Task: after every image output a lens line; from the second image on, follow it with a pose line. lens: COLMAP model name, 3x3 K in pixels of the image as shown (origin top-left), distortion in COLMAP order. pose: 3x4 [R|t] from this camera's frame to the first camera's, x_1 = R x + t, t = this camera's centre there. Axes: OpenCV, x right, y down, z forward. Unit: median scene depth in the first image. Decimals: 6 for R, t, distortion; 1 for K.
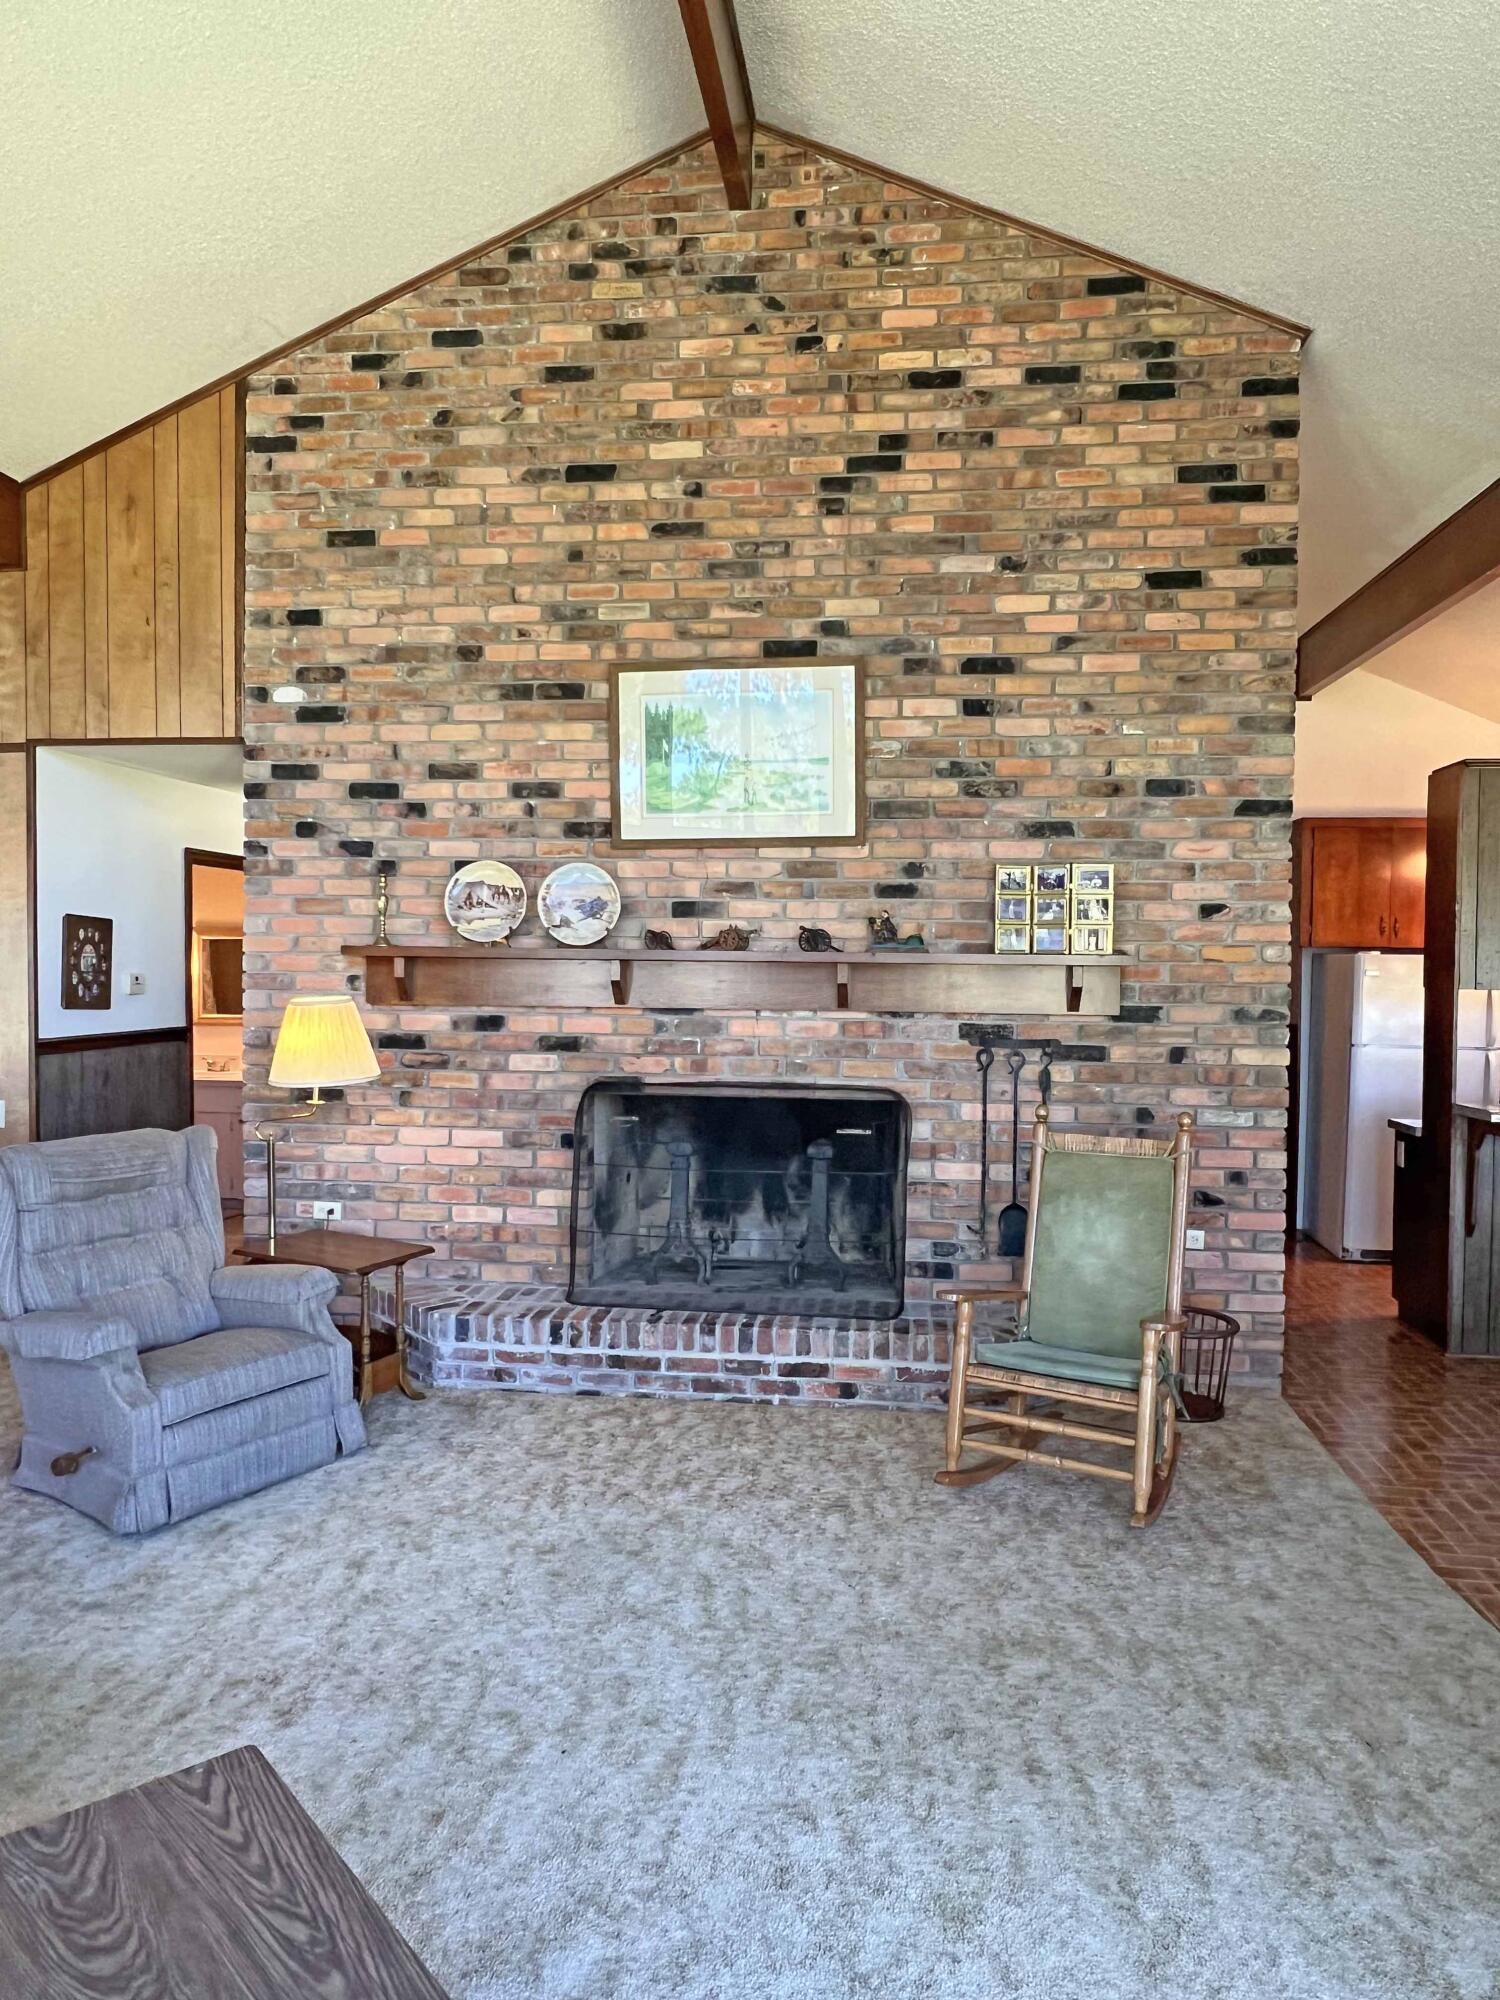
lens RADIAL K [[1321.4, 0, 755.0], [0, 1321.4, 997.3], [0, 0, 1]] dist [0.004038, -0.002254]
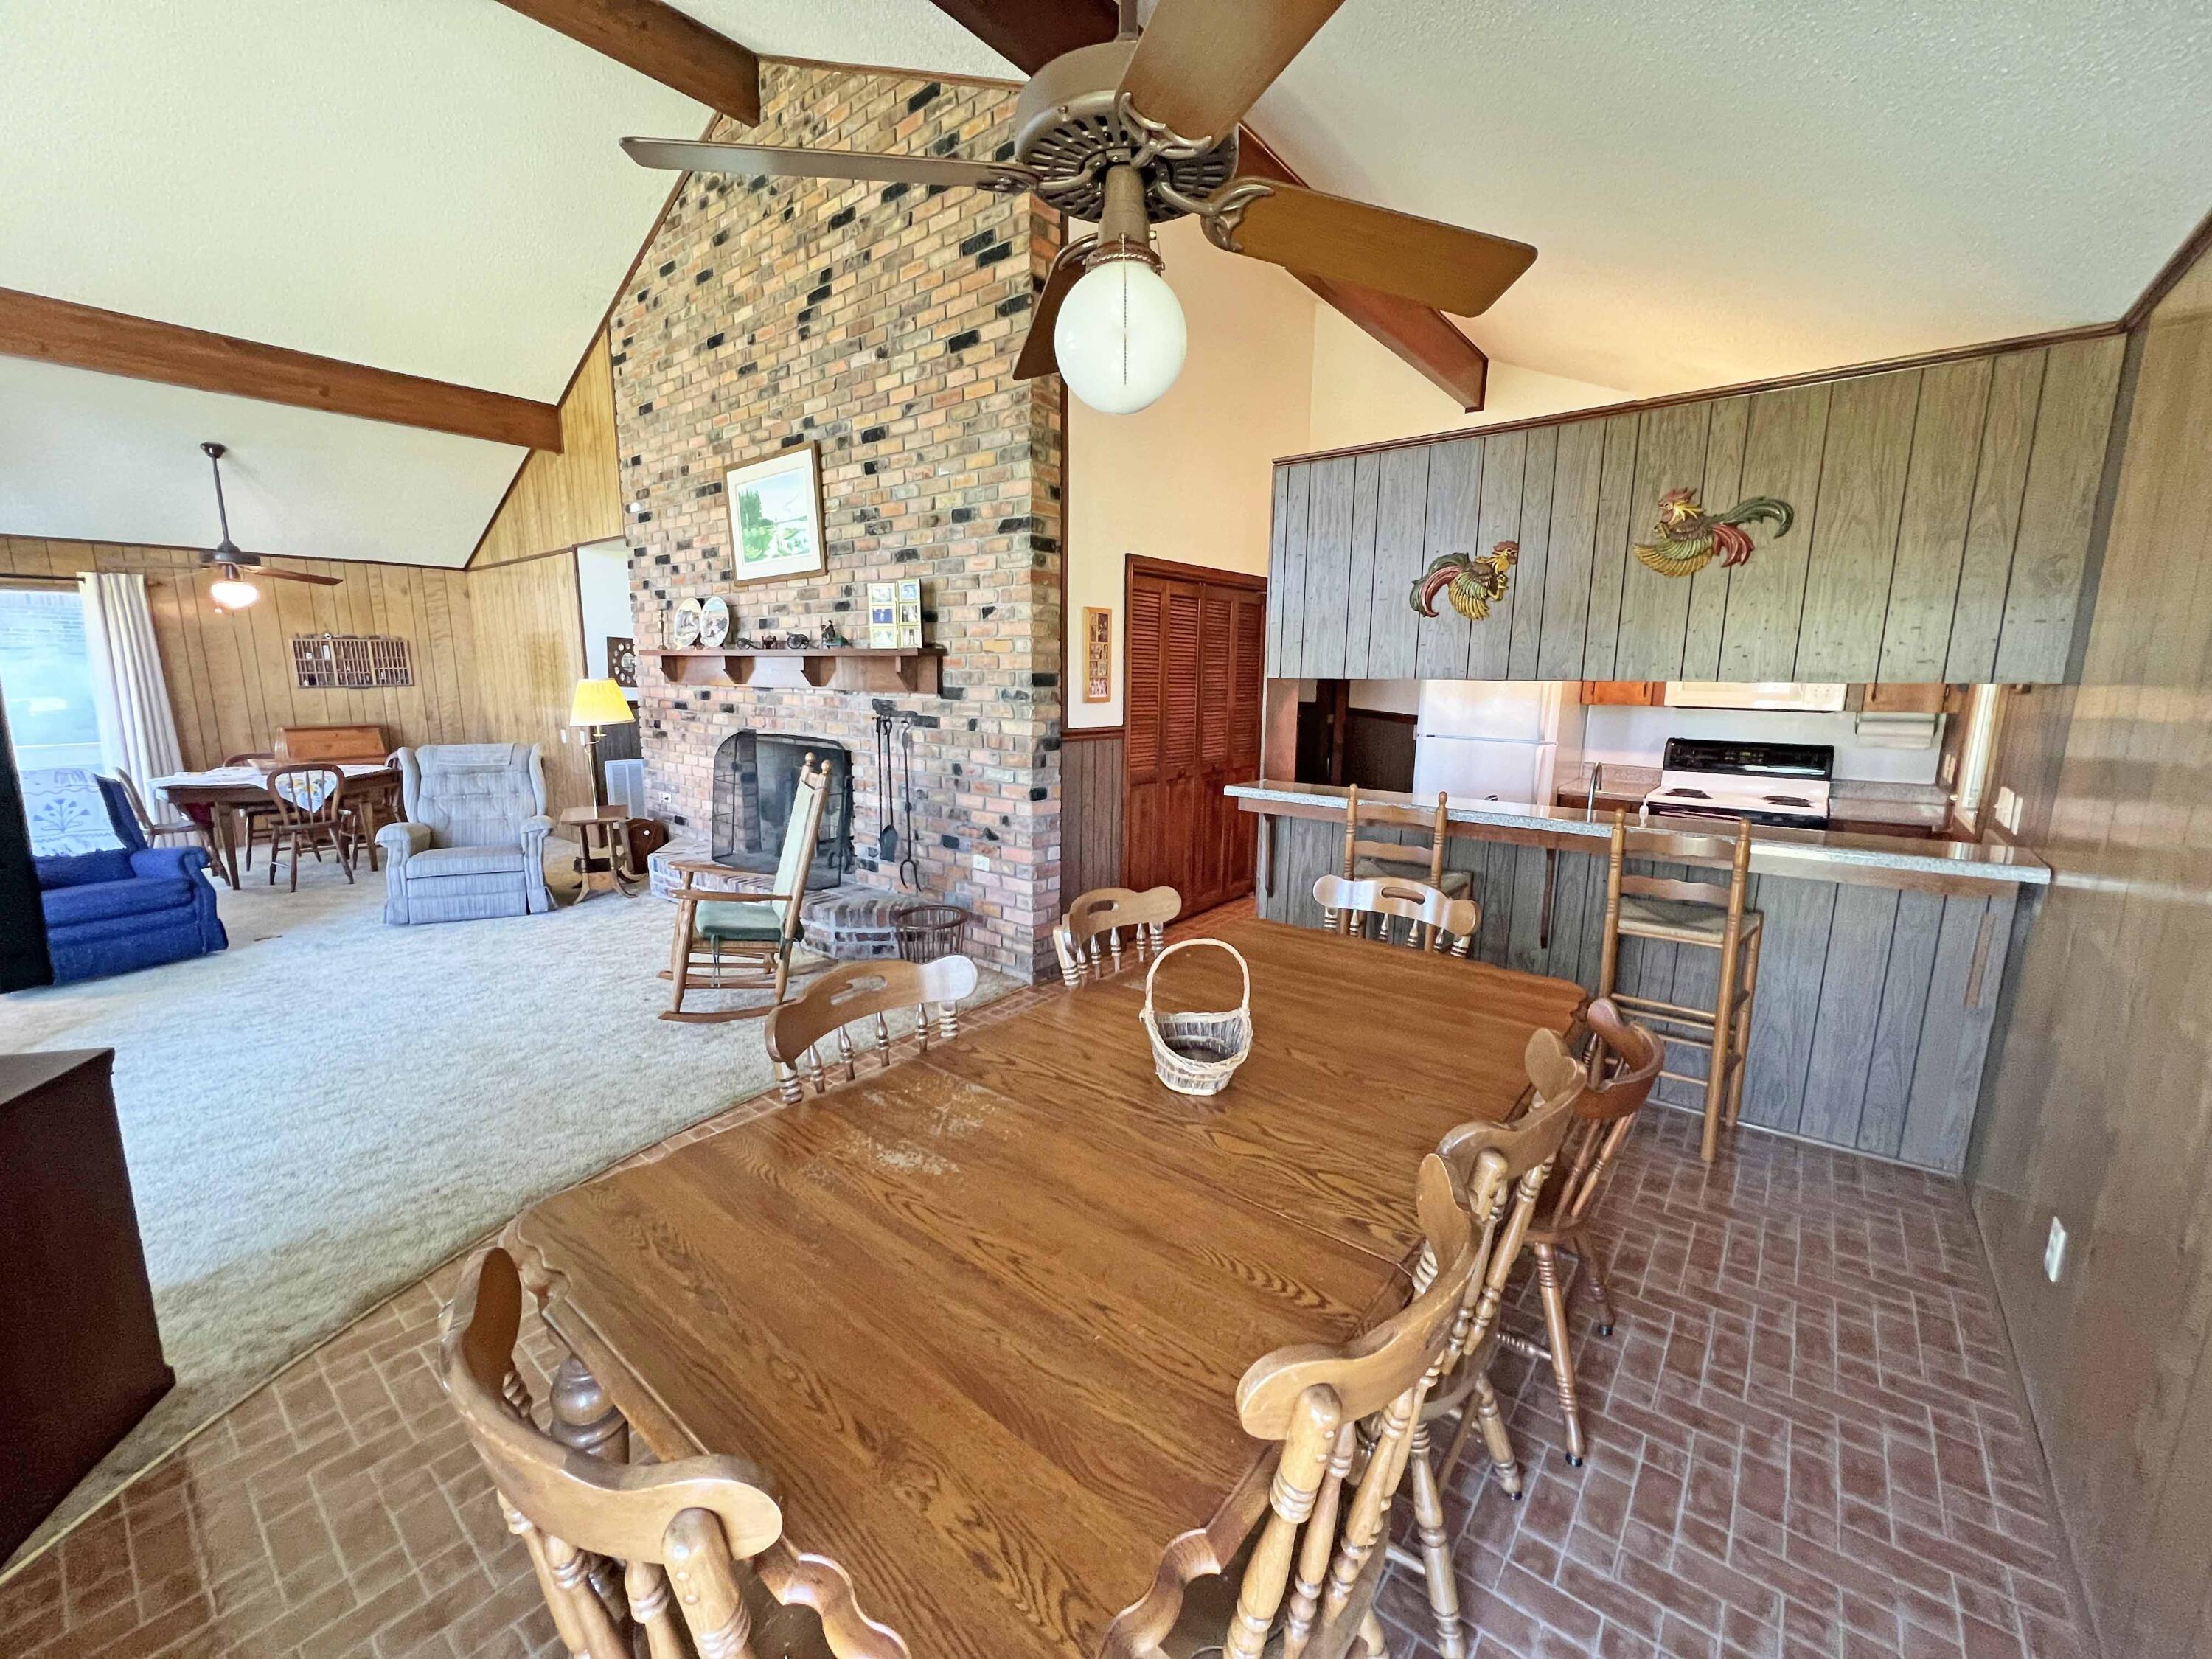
lens RADIAL K [[886.1, 0, 1095.0], [0, 886.1, 829.5], [0, 0, 1]] dist [-0.002740, 0.000630]
pose [[0.840026, 0.094348, -0.534279, 0.897570], [-0.017688, 0.989002, 0.146837, 0.014770], [0.542258, -0.113897, 0.832457, 0.313857]]
